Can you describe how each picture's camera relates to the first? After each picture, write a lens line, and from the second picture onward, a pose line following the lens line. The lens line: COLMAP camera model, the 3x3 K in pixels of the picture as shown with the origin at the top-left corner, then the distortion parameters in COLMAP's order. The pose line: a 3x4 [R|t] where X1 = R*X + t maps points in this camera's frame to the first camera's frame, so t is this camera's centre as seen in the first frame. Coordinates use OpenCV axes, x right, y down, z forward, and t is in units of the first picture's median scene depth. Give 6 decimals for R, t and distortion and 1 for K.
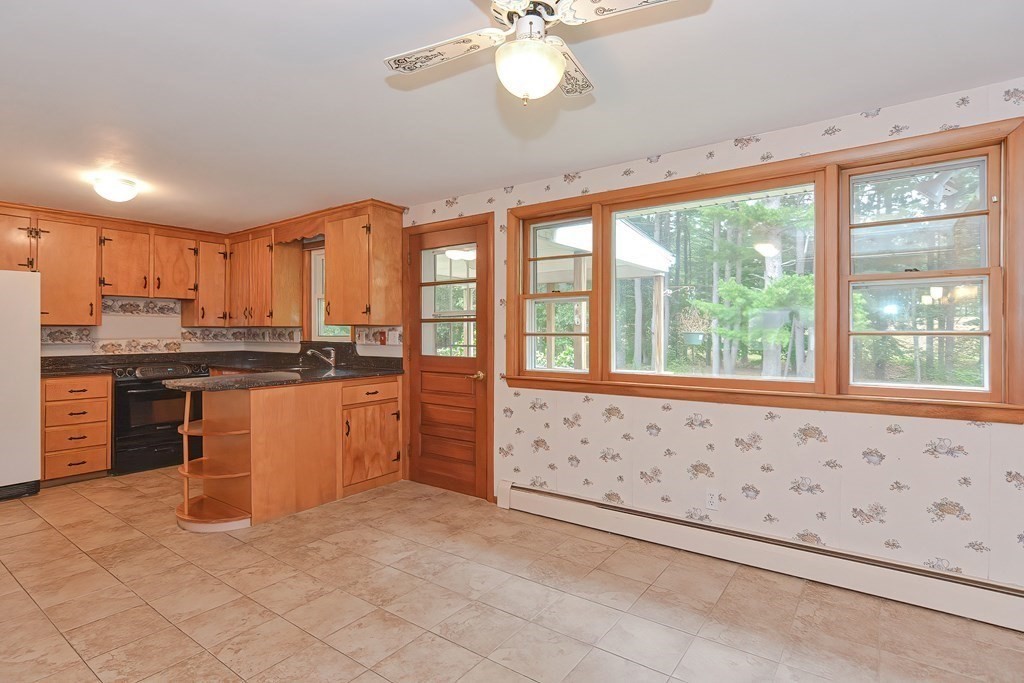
lens RADIAL K [[518.6, 0, 508.9], [0, 518.6, 335.3], [0, 0, 1]] dist [-0.003031, 0.000993]
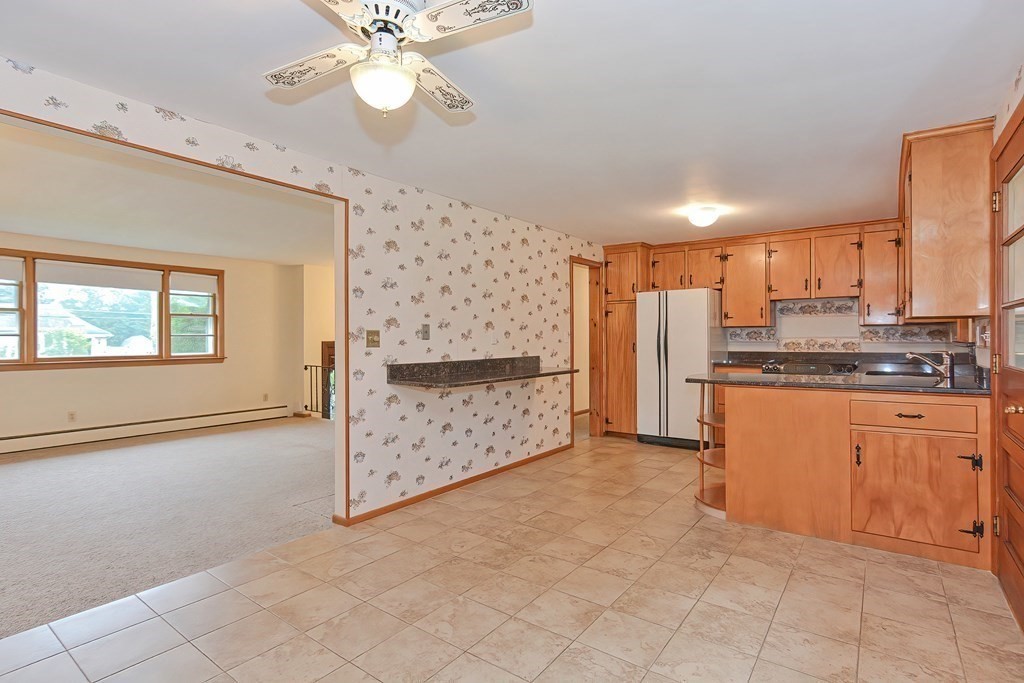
lens RADIAL K [[506.1, 0, 504.3], [0, 506.1, 341.0], [0, 0, 1]] dist [0.000080, 0.000741]
pose [[-0.010037, 0.006345, -0.999929, 0.435355], [0.000250, 0.999980, 0.006343, 0.008391], [0.999950, -0.000186, -0.010039, 0.498353]]
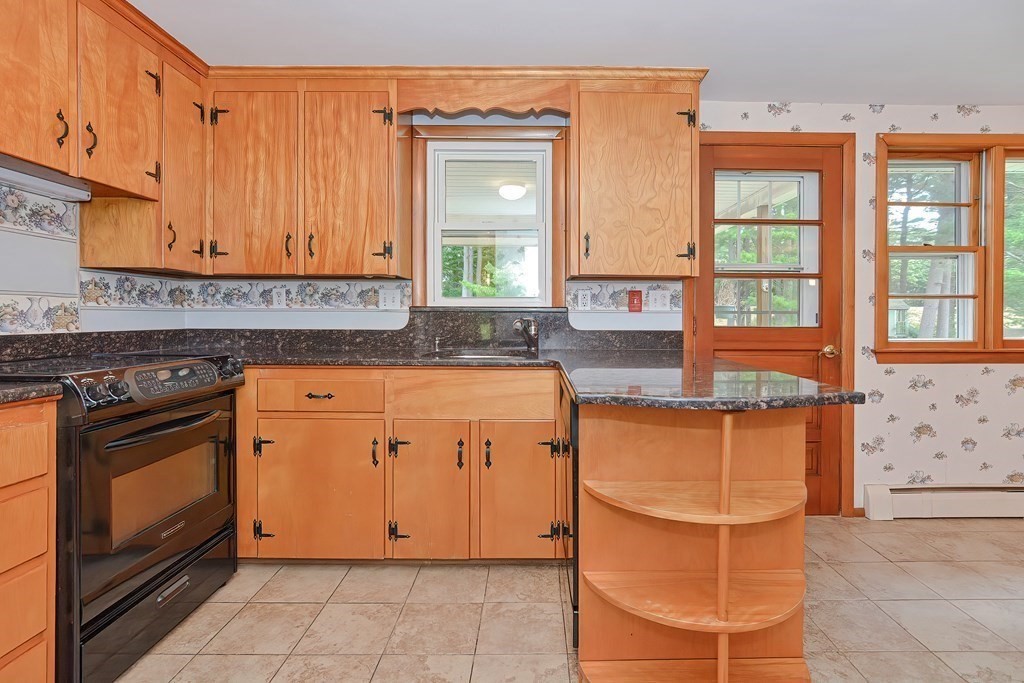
lens RADIAL K [[510.7, 0, 515.8], [0, 510.7, 327.0], [0, 0, 1]] dist [-0.001453, 0.000233]
pose [[0.793594, -0.007509, 0.608401, -0.854639], [-0.000597, 0.999914, 0.013120, 0.033741], [-0.608447, -0.010775, 0.793521, 0.691229]]
